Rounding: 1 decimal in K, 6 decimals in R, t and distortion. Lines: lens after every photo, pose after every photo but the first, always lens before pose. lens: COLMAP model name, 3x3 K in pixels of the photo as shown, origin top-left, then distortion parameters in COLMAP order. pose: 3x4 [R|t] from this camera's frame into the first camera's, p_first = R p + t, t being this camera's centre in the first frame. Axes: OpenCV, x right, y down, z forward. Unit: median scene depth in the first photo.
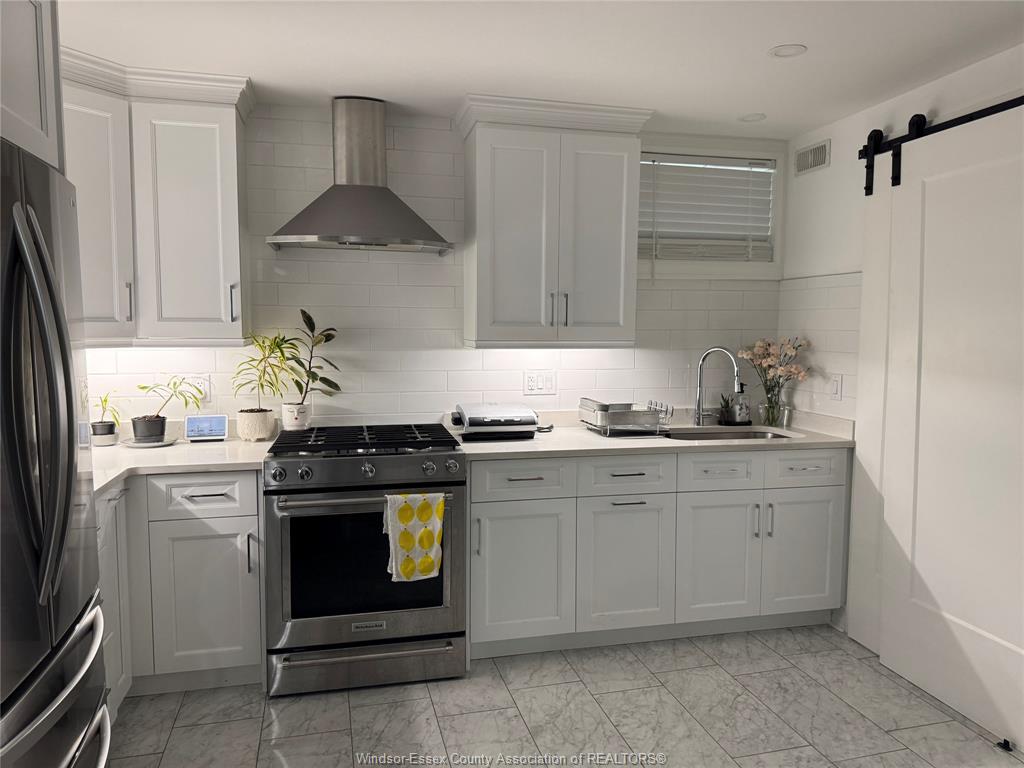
lens RADIAL K [[713.0, 0, 512.0], [0, 713.0, 384.0], [0, 0, 1]] dist [0.095793, -0.116318]
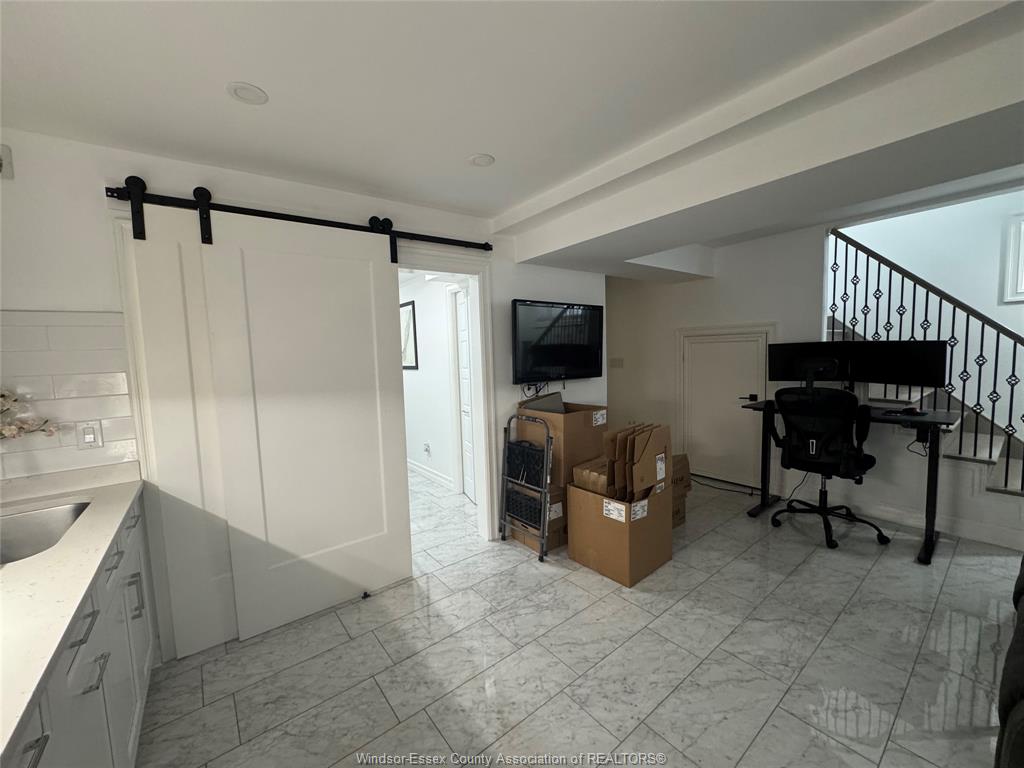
lens RADIAL K [[409.3, 0, 512.0], [0, 409.3, 384.0], [0, 0, 1]] dist [-0.000854, 0.000217]
pose [[-0.402064, -0.067253, 0.913138, -0.274815], [0.107846, 0.986878, 0.120170, -0.073793], [-0.909238, 0.146794, -0.389535, 0.810826]]
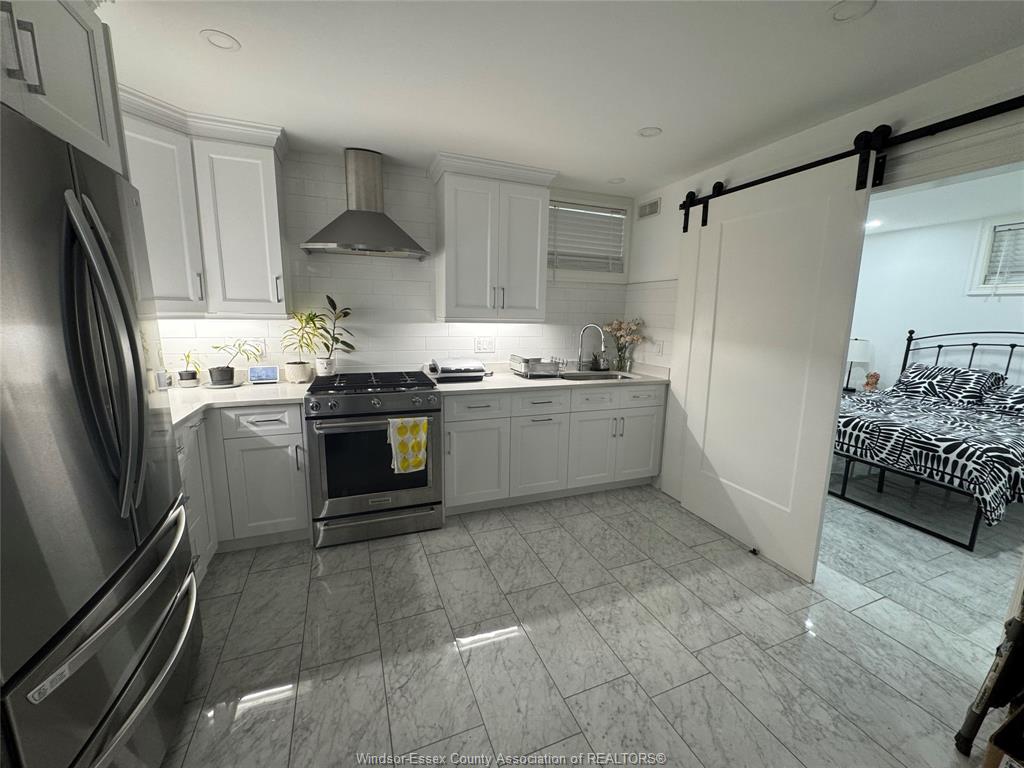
lens RADIAL K [[409.3, 0, 512.0], [0, 409.3, 384.0], [0, 0, 1]] dist [-0.000854, 0.000217]
pose [[0.991162, -0.008345, 0.132396, -0.028687], [-0.004158, 0.995575, 0.093877, -0.001642], [-0.132594, -0.093597, 0.986741, 0.104945]]
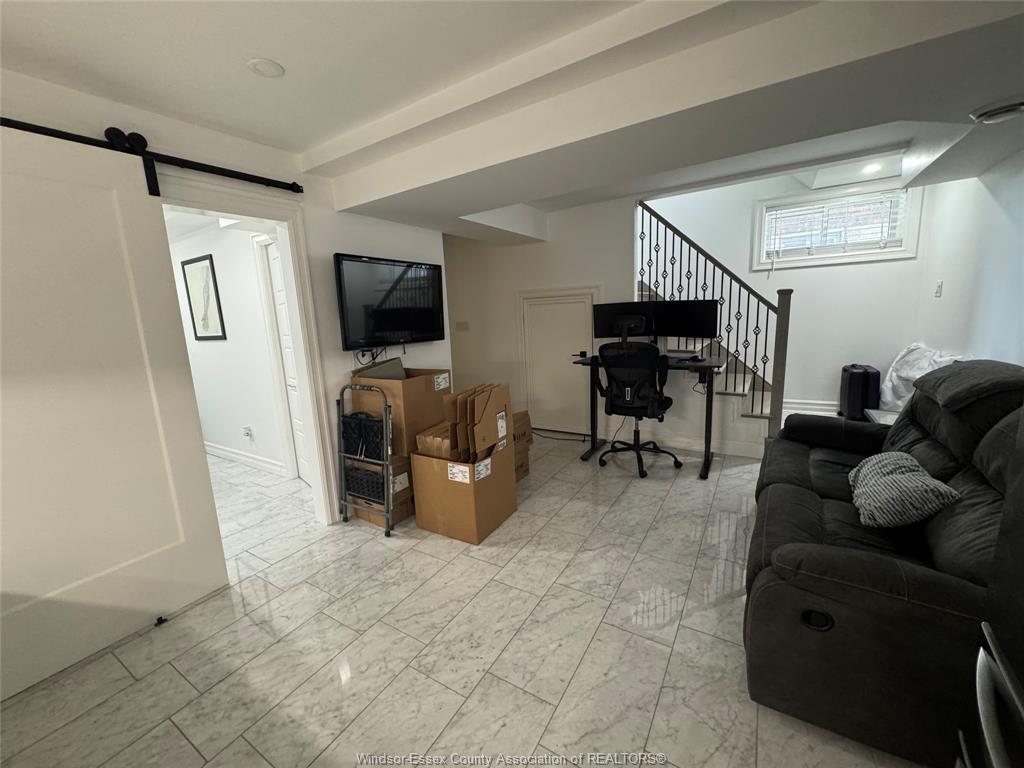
lens RADIAL K [[409.3, 0, 512.0], [0, 409.3, 384.0], [0, 0, 1]] dist [-0.000854, 0.000217]
pose [[-0.691974, -0.099754, 0.714998, -0.261435], [0.103559, 0.966449, 0.235059, -0.054009], [-0.714457, 0.236699, -0.658426, 0.759268]]
